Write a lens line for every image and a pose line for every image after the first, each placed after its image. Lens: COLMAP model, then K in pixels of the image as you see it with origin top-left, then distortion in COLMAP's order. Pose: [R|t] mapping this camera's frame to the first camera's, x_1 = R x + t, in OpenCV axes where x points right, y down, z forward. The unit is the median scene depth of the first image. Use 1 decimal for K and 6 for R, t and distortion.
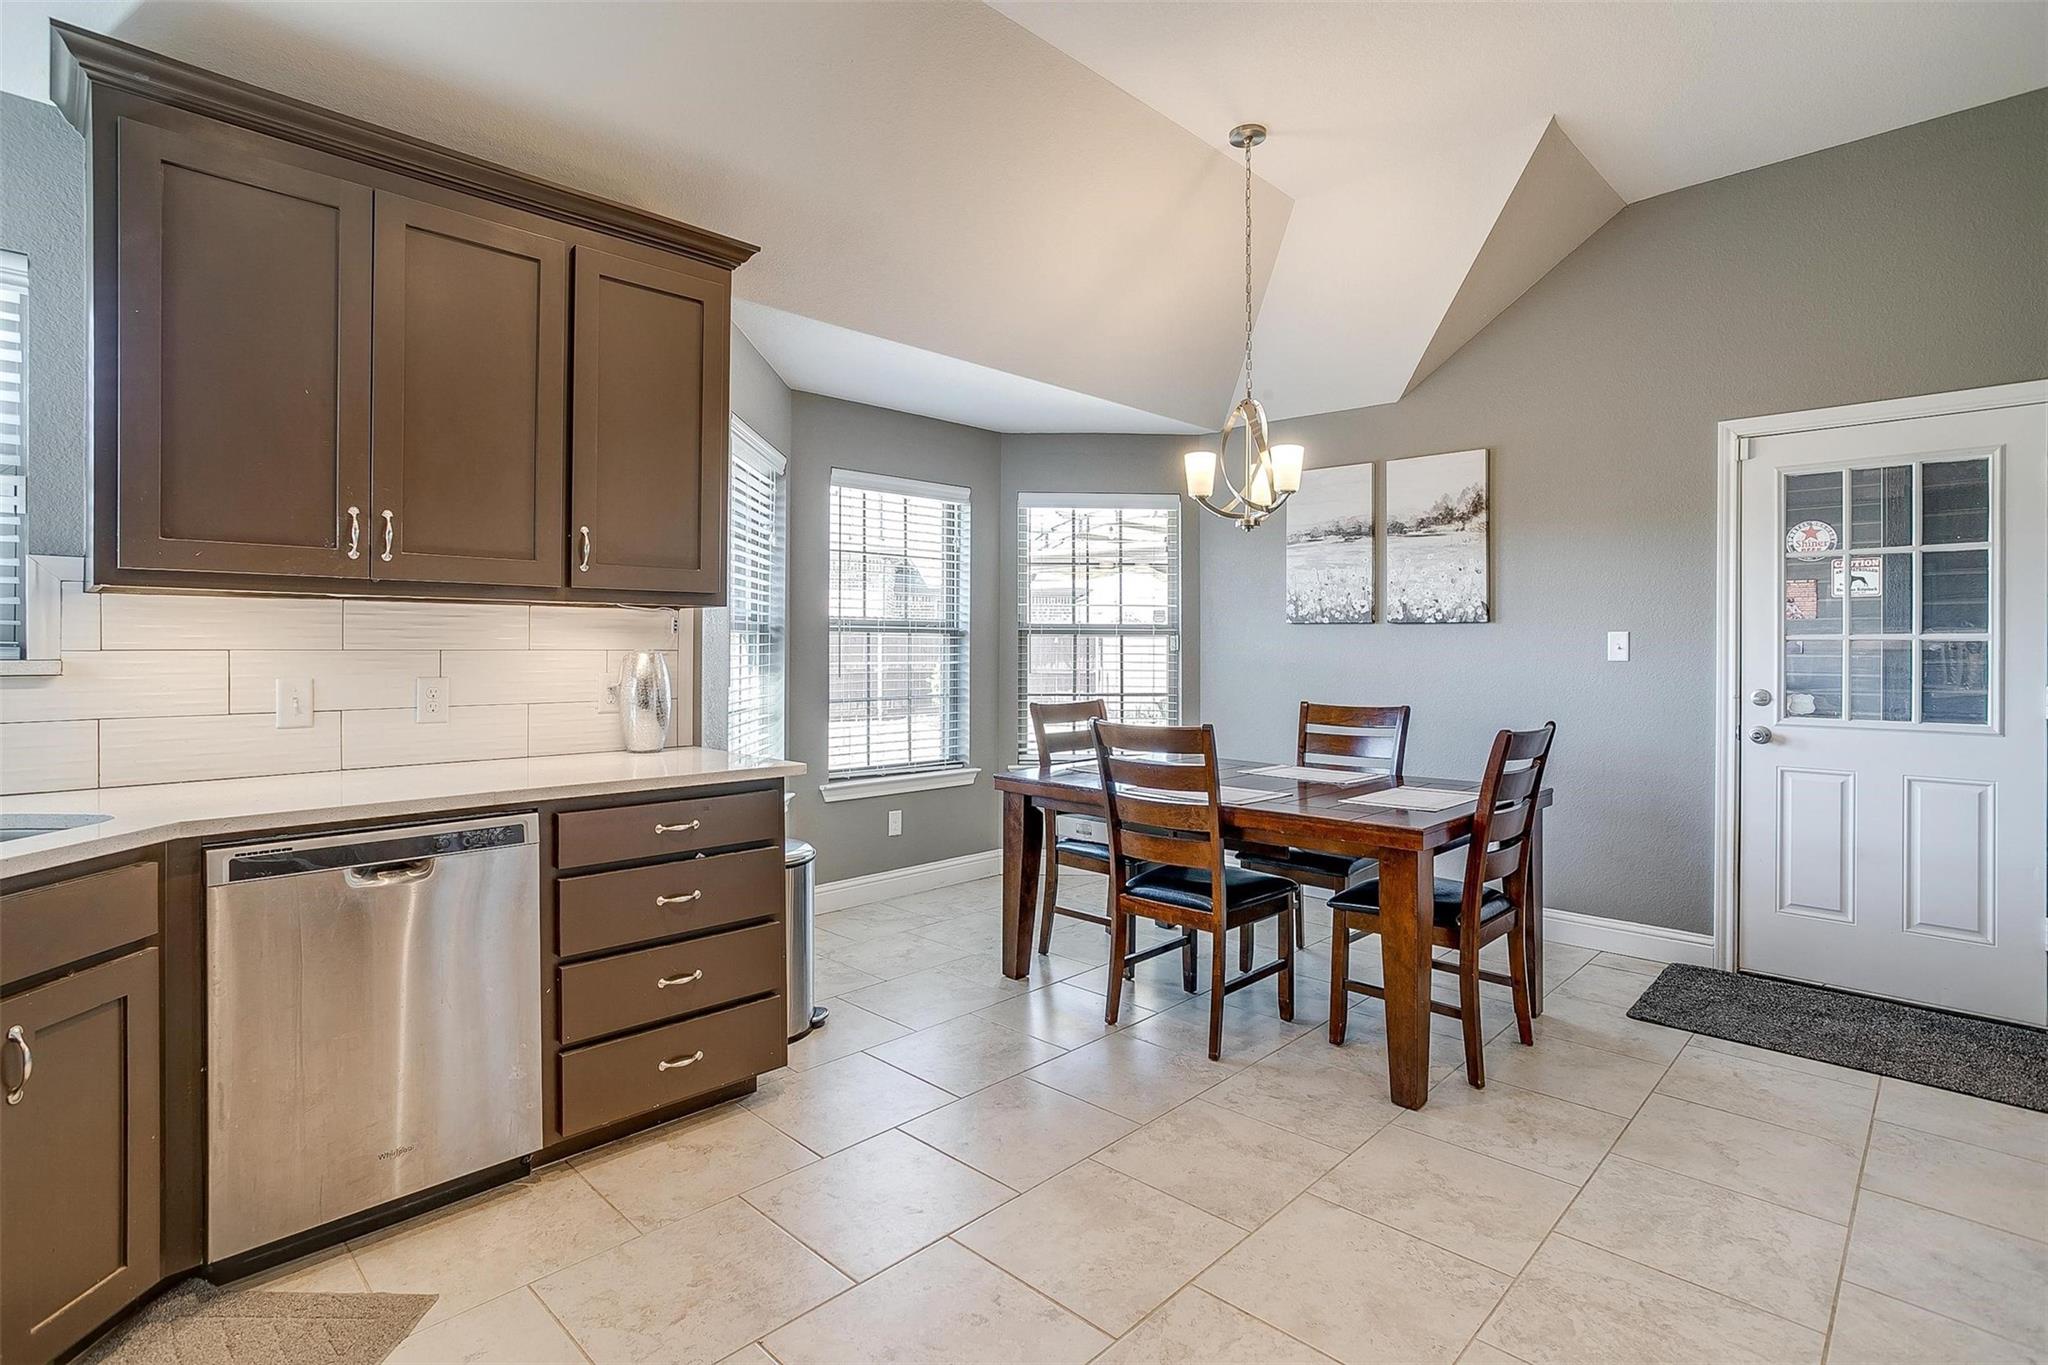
lens RADIAL K [[1009.7, 0, 1027.0], [0, 1009.7, 657.7], [0, 0, 1]] dist [-0.064890, 0.040756]
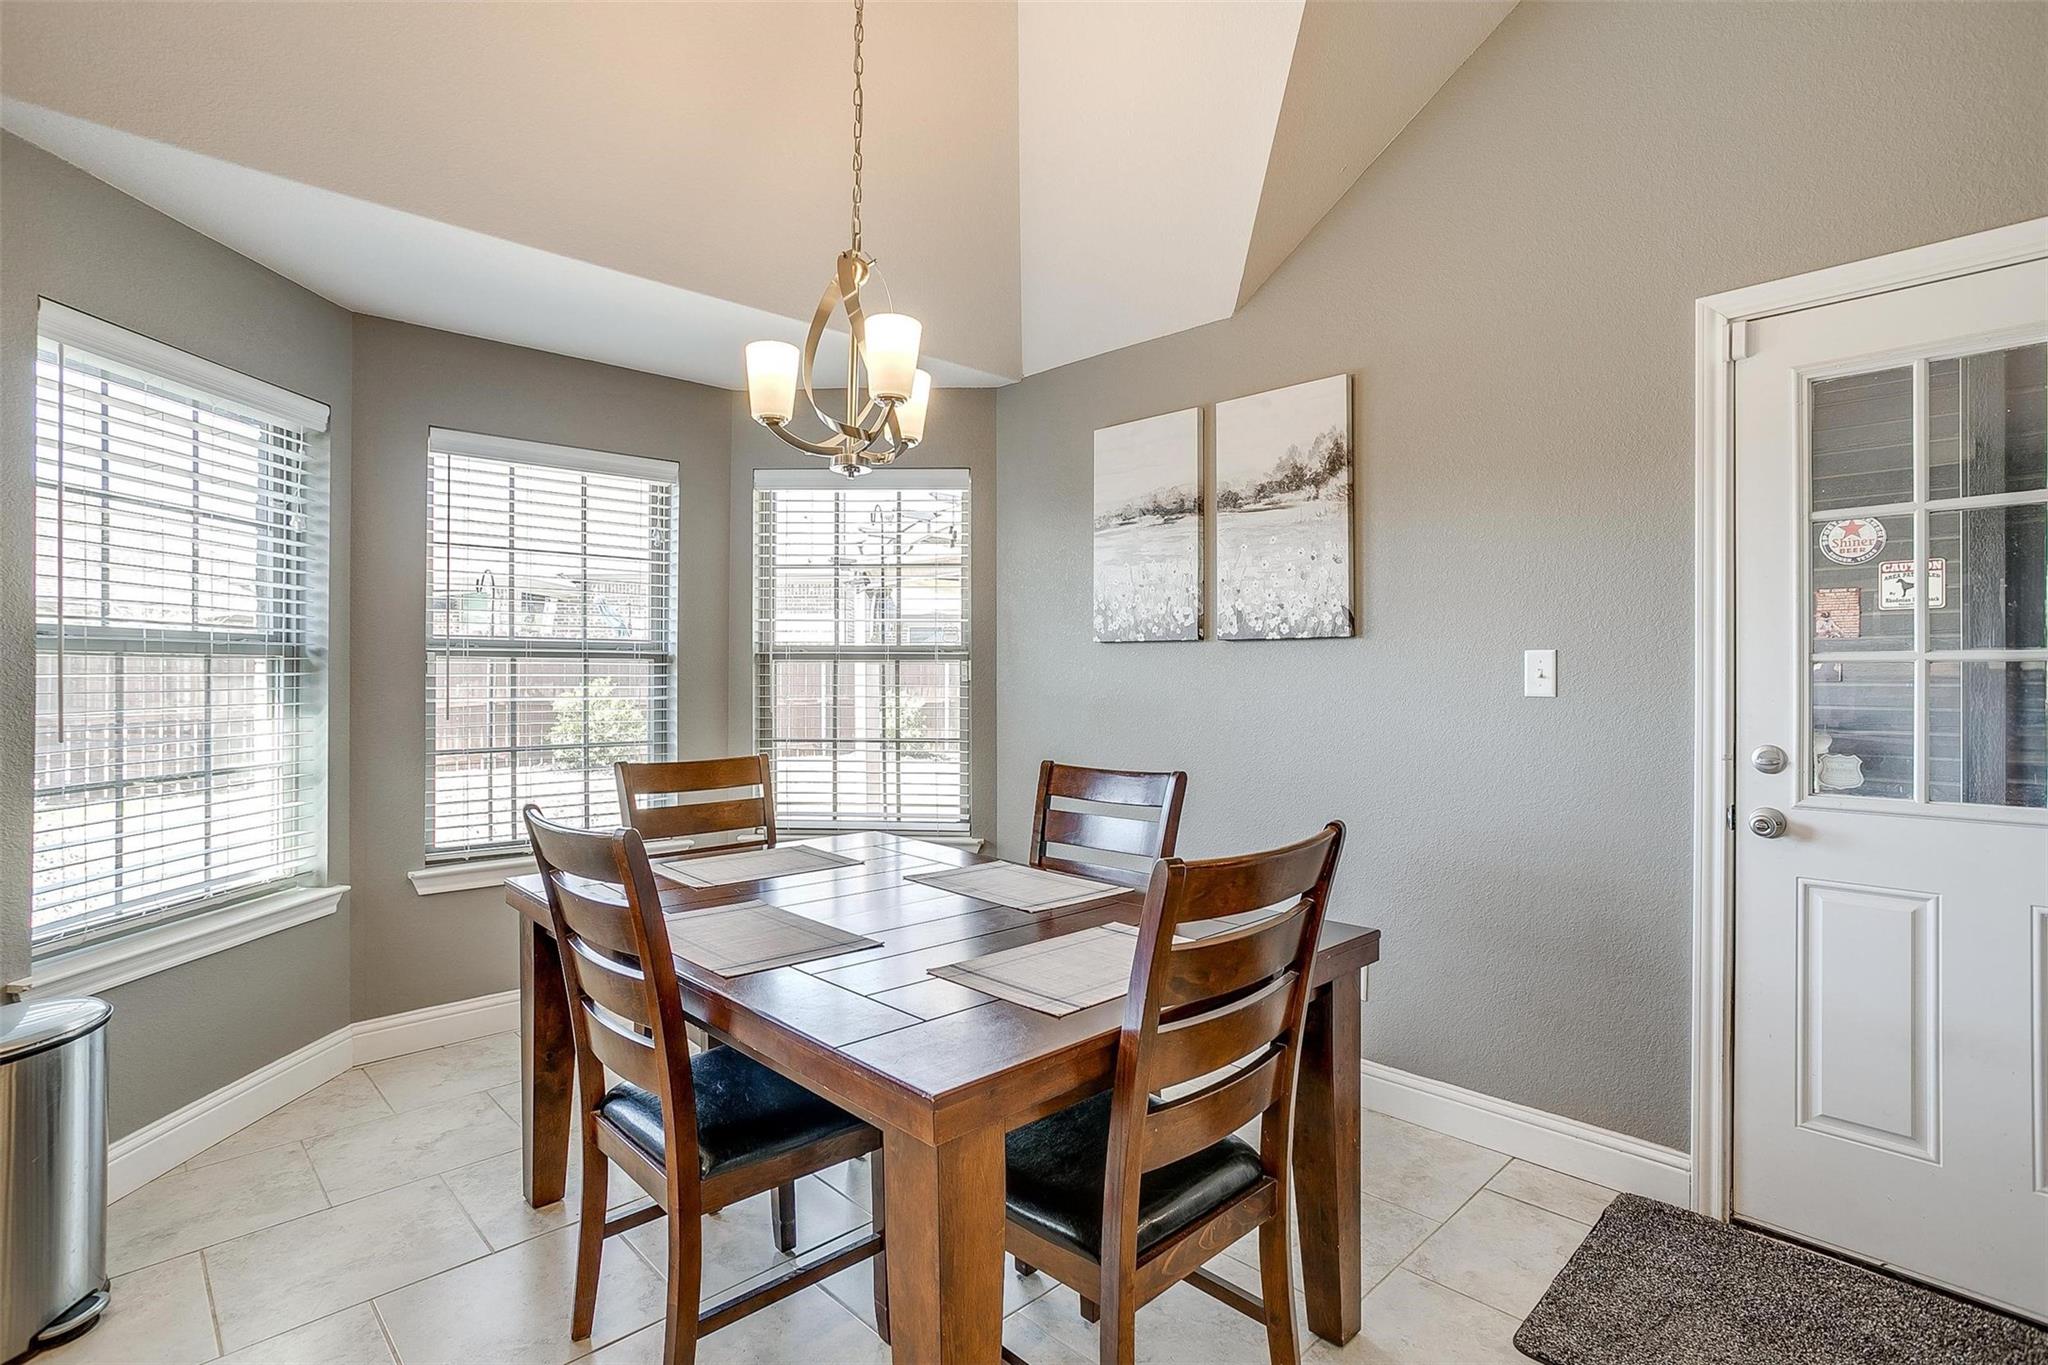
lens RADIAL K [[1011.8, 0, 1013.9], [0, 1011.8, 685.0], [0, 0, 1]] dist [-0.065286, 0.035363]
pose [[0.999458, -0.002592, -0.032813, 0.259049], [0.002558, 0.999996, -0.001079, -0.003831], [0.032816, 0.000994, 0.999461, 0.328974]]
